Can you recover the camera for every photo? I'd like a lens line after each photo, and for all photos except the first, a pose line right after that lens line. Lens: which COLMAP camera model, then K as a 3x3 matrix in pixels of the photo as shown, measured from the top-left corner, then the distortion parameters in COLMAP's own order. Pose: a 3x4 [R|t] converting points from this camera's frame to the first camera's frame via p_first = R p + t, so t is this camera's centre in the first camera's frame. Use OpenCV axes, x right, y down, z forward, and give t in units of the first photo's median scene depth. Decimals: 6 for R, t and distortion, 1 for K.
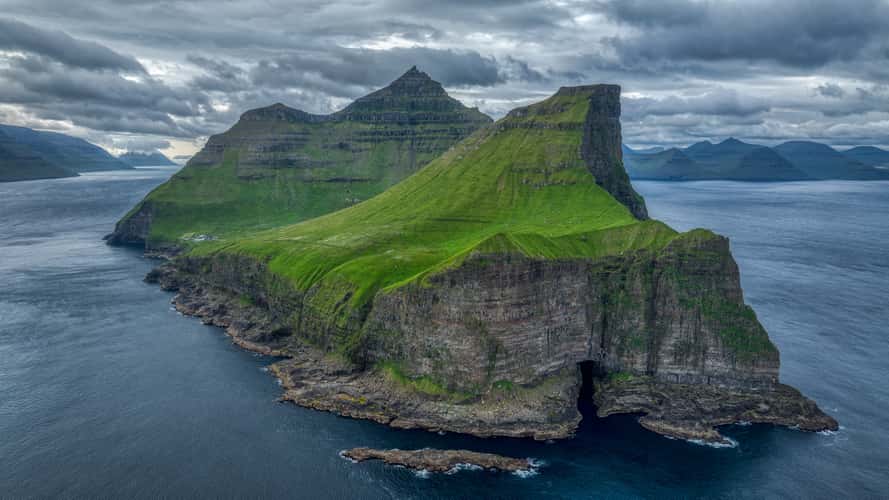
lens RADIAL K [[615.7, 0, 444.5], [0, 615.7, 250.0], [0, 0, 1]] dist [-0.000275, -0.004691]
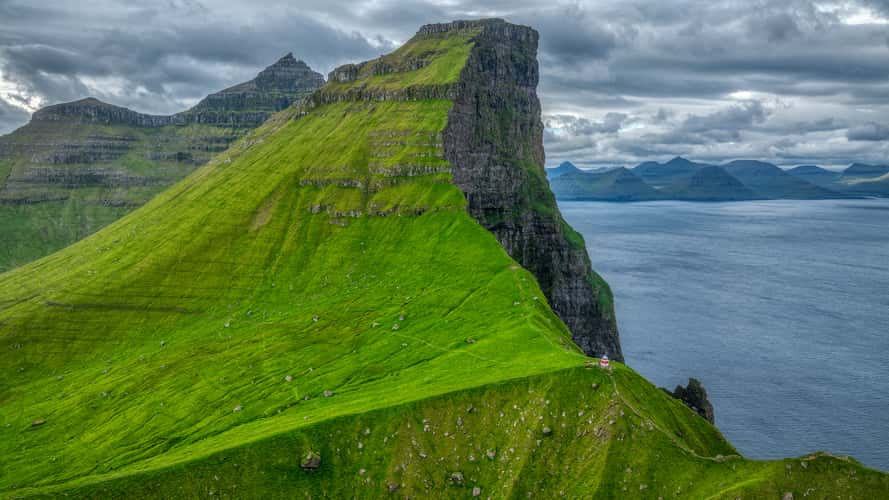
lens RADIAL K [[615.7, 0, 444.5], [0, 615.7, 250.0], [0, 0, 1]] dist [-0.000275, -0.004691]
pose [[0.997060, -0.011120, 0.075816, 0.261273], [0.013680, 0.999351, -0.033328, -0.090703], [-0.075396, 0.034267, 0.996565, 0.765976]]
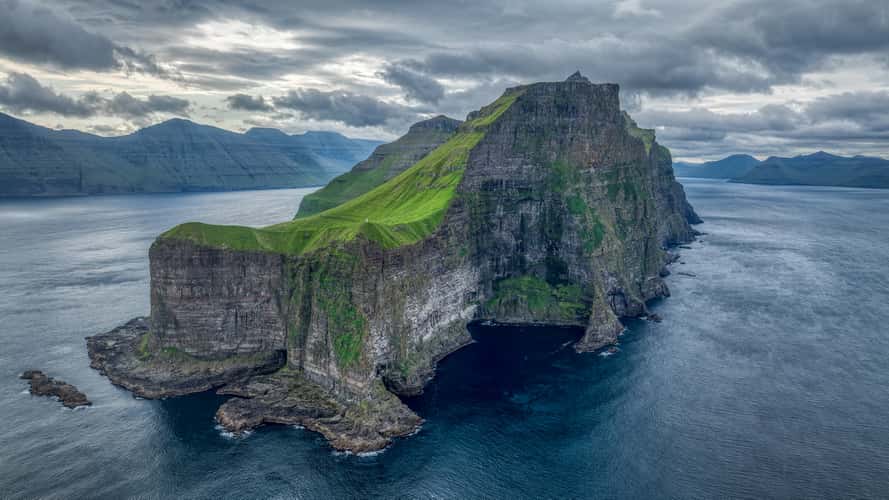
lens RADIAL K [[615.7, 0, 444.5], [0, 615.7, 250.0], [0, 0, 1]] dist [-0.000275, -0.004691]
pose [[0.847389, 0.075338, -0.525600, 0.984647], [-0.084121, 0.996429, 0.007202, -0.021522], [0.524266, 0.038111, 0.850701, 0.232797]]
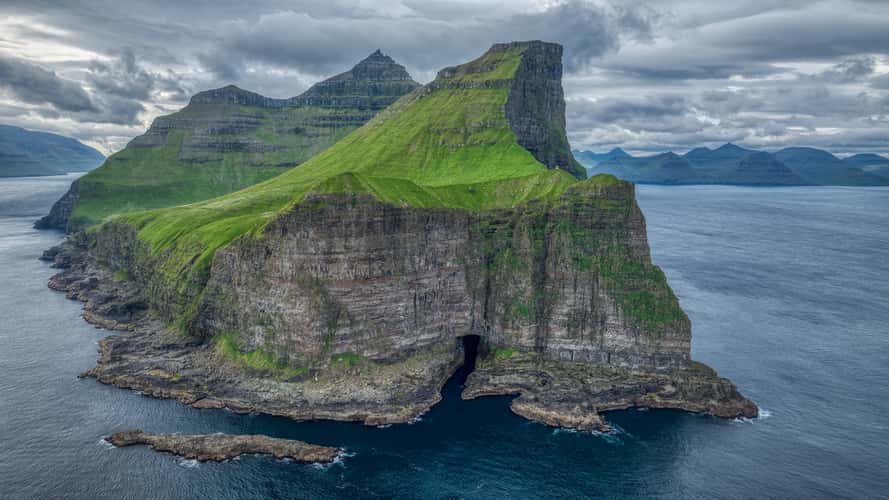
lens RADIAL K [[615.7, 0, 444.5], [0, 615.7, 250.0], [0, 0, 1]] dist [-0.000275, -0.004691]
pose [[0.999945, 0.009234, -0.004916, 0.196384], [-0.009297, 0.999871, -0.013075, 0.074869], [0.004794, 0.013120, 0.999902, 0.166650]]
